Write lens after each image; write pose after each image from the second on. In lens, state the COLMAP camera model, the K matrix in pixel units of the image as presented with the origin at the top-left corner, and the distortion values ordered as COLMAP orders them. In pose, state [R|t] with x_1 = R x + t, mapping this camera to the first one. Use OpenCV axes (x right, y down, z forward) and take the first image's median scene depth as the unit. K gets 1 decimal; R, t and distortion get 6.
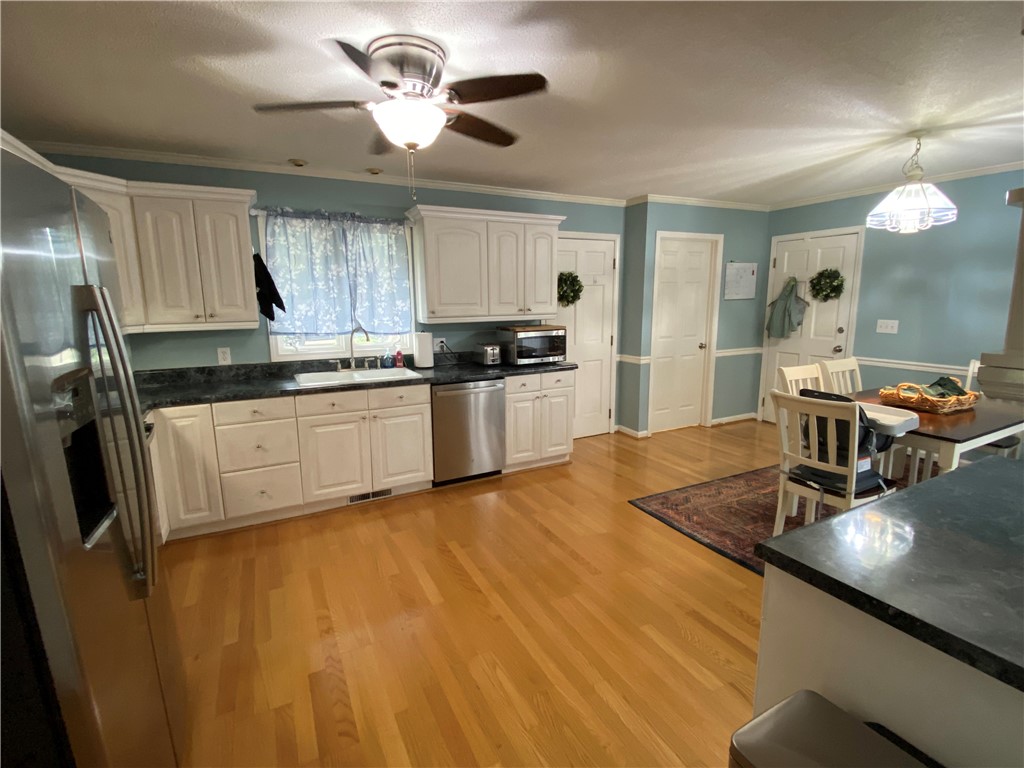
lens RADIAL K [[447.4, 0, 502.8], [0, 447.4, 385.1], [0, 0, 1]] dist [-0.037795, -0.006698]
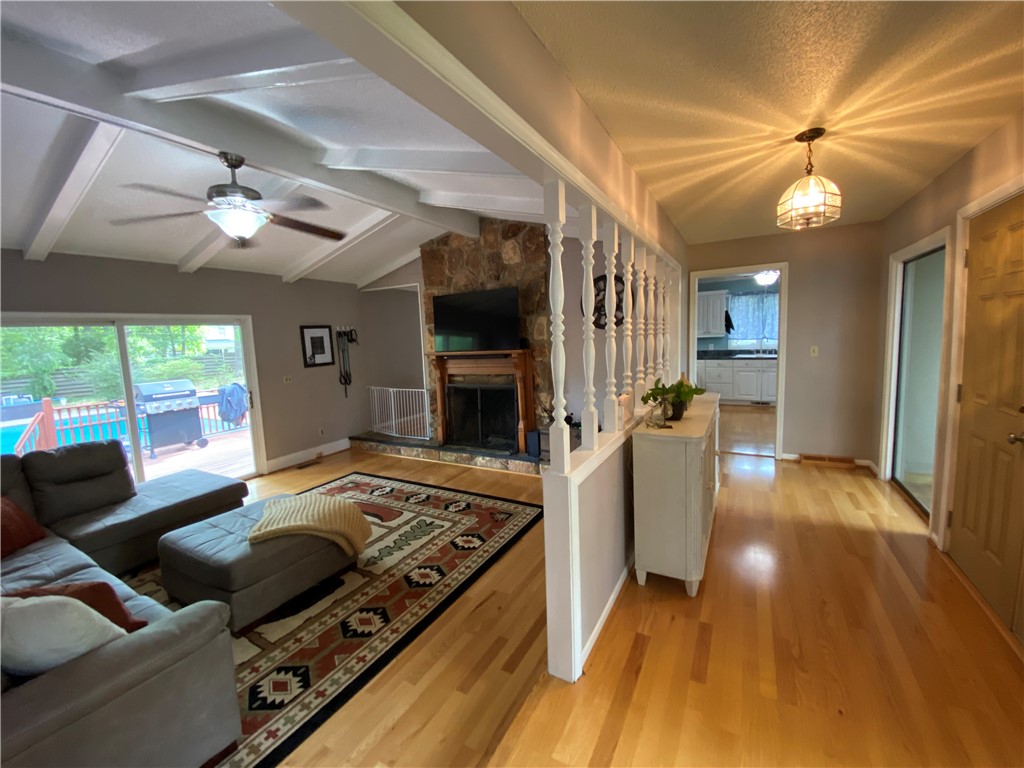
lens RADIAL K [[413.7, 0, 518.8], [0, 413.7, 380.0], [0, 0, 1]] dist [-0.000665, -0.000018]
pose [[0.559395, 0.080158, -0.825016, 0.871749], [-0.116382, 0.993049, 0.017572, 0.240420], [0.820690, 0.086187, 0.564836, -1.474071]]
